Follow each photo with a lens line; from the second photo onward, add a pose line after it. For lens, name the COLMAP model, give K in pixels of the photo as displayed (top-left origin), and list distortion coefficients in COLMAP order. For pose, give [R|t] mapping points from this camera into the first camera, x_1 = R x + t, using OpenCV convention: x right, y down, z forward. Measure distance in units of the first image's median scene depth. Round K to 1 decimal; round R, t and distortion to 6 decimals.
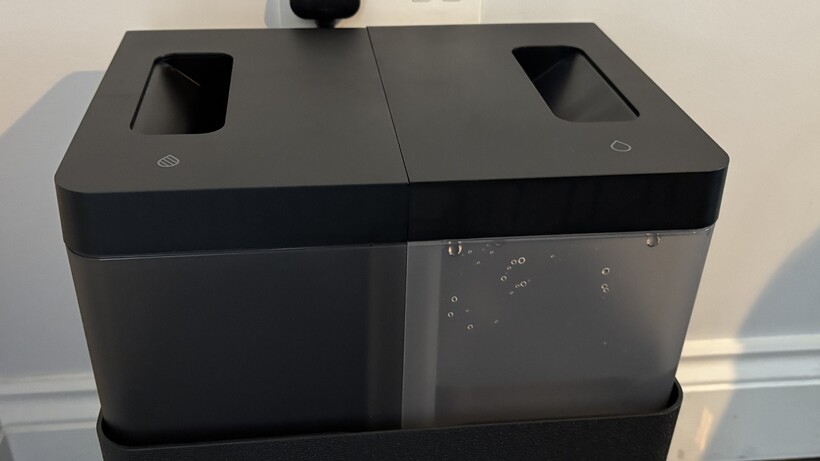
lens RADIAL K [[823.8, 0, 395.0], [0, 823.8, 230.6], [0, 0, 1]] dist [-0.012163, -0.006555]
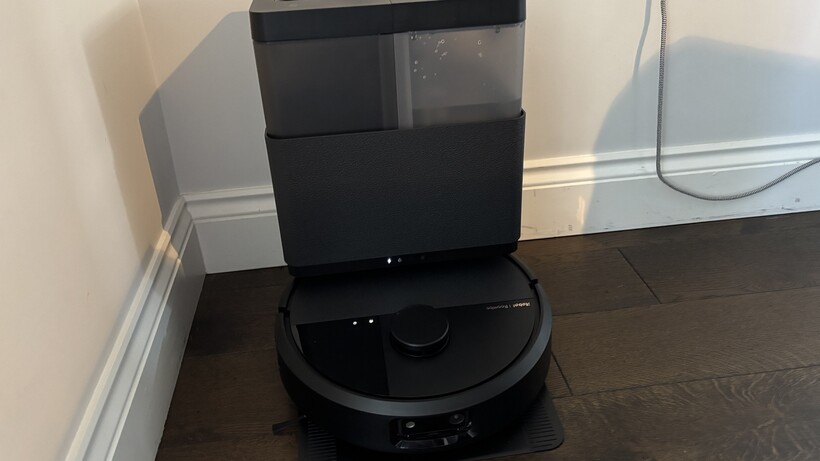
lens RADIAL K [[644.3, 0, 409.6], [0, 644.3, 206.4], [0, 0, 1]] dist [-0.012164, -0.012016]
pose [[0.997938, -0.062514, -0.014574, 0.051769], [0.061481, 0.996123, -0.062924, 0.567987], [0.018451, 0.061898, 0.997912, -0.748632]]
